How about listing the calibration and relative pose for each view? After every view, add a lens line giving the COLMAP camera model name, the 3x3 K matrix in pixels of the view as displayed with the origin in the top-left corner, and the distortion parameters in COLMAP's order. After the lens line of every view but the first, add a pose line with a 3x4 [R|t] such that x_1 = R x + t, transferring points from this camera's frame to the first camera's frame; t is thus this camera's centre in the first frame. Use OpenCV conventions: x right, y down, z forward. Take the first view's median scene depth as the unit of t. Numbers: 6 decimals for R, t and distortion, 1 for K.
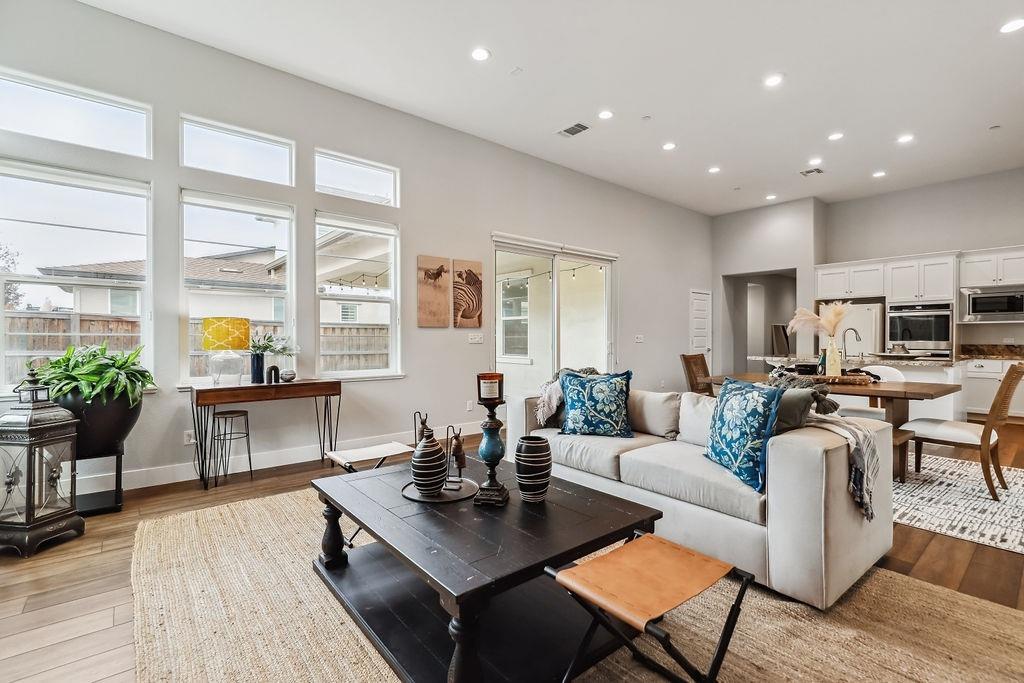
lens RADIAL K [[465.0, 0, 516.7], [0, 465.0, 341.1], [0, 0, 1]] dist [0.000317, 0.000603]
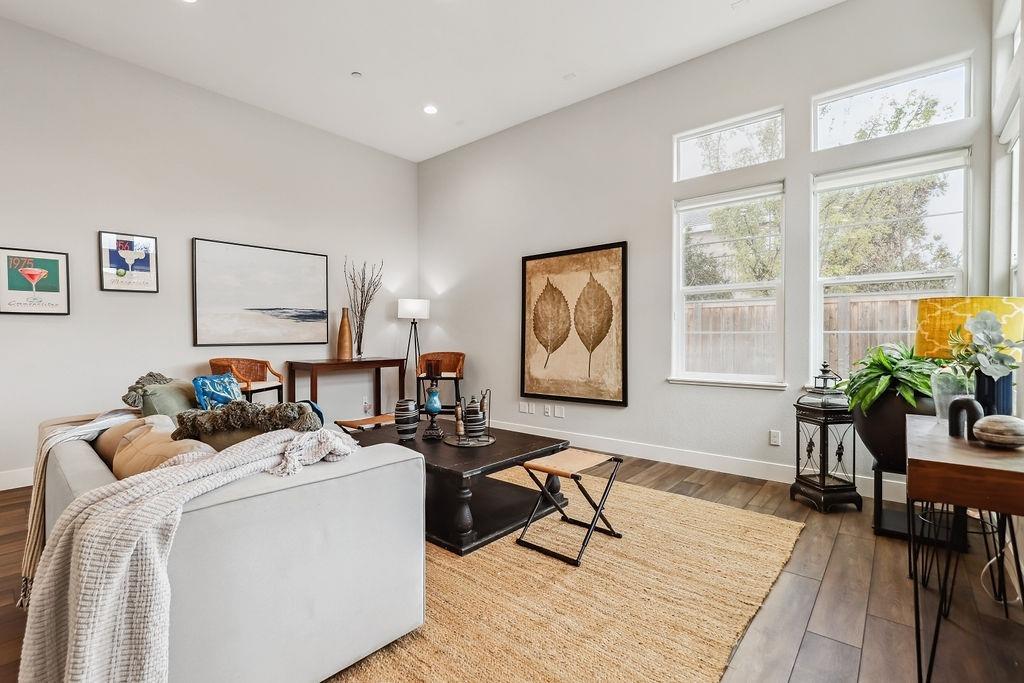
lens RADIAL K [[466.8, 0, 508.6], [0, 466.8, 338.4], [0, 0, 1]] dist [-0.001786, 0.000583]
pose [[-0.985984, 0.004866, -0.166770, -0.016762], [0.003465, 0.999956, 0.008688, -0.002562], [0.166805, 0.007989, -0.985958, 0.775908]]
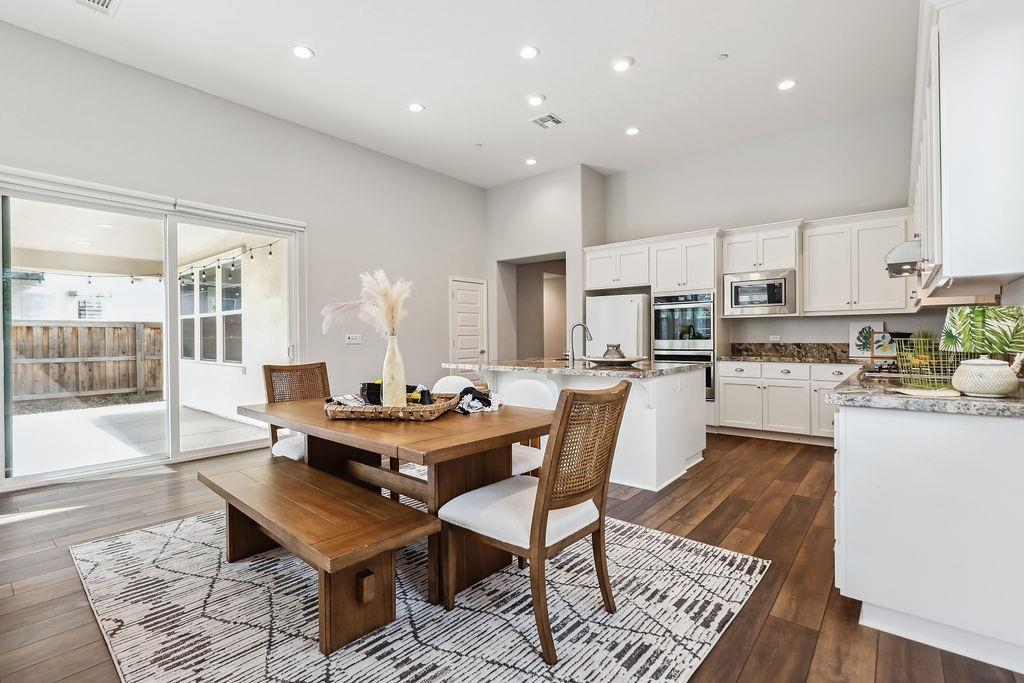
lens RADIAL K [[466.8, 0, 508.6], [0, 466.8, 338.4], [0, 0, 1]] dist [-0.001786, 0.000583]
pose [[0.985045, -0.007777, 0.172124, 0.426437], [0.008611, 0.999955, -0.004094, -0.001738], [-0.172084, 0.005514, 0.985067, 0.247421]]
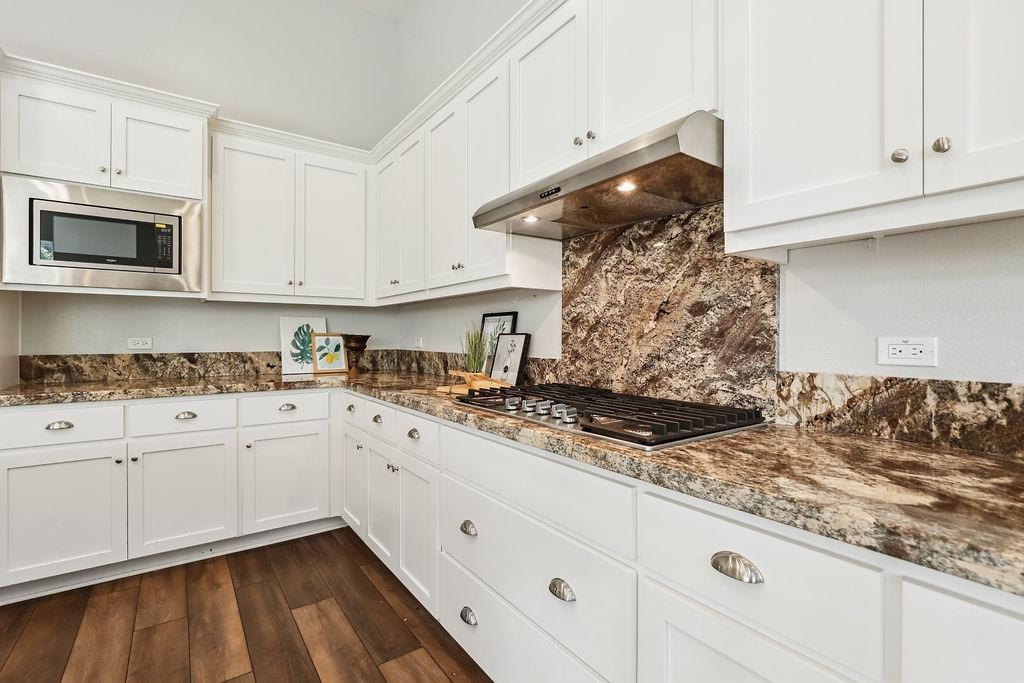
lens RADIAL K [[466.8, 0, 508.6], [0, 466.8, 338.4], [0, 0, 1]] dist [-0.001786, 0.000583]
pose [[0.080823, -0.001058, 0.996728, 0.658843], [0.006663, 0.999978, 0.000522, -0.003793], [-0.996706, 0.006599, 0.080828, 0.628308]]
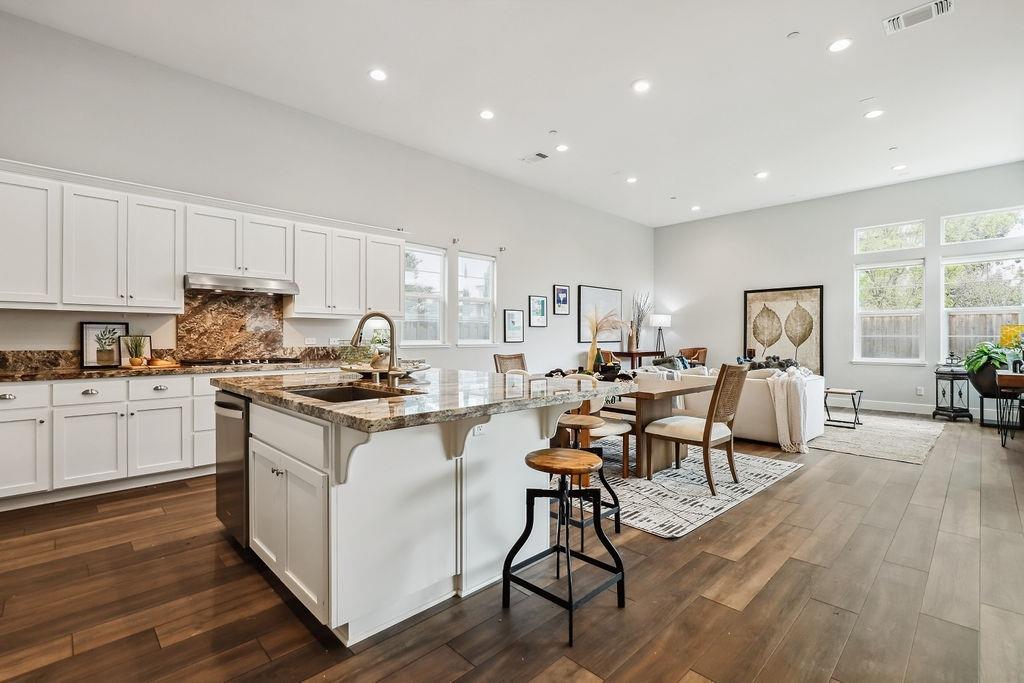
lens RADIAL K [[466.8, 0, 508.6], [0, 466.8, 338.4], [0, 0, 1]] dist [-0.001786, 0.000583]
pose [[-0.997172, 0.001805, -0.075131, 0.574123], [0.001337, 0.999979, 0.006273, -0.006791], [0.075141, 0.006154, -0.997154, 1.256361]]
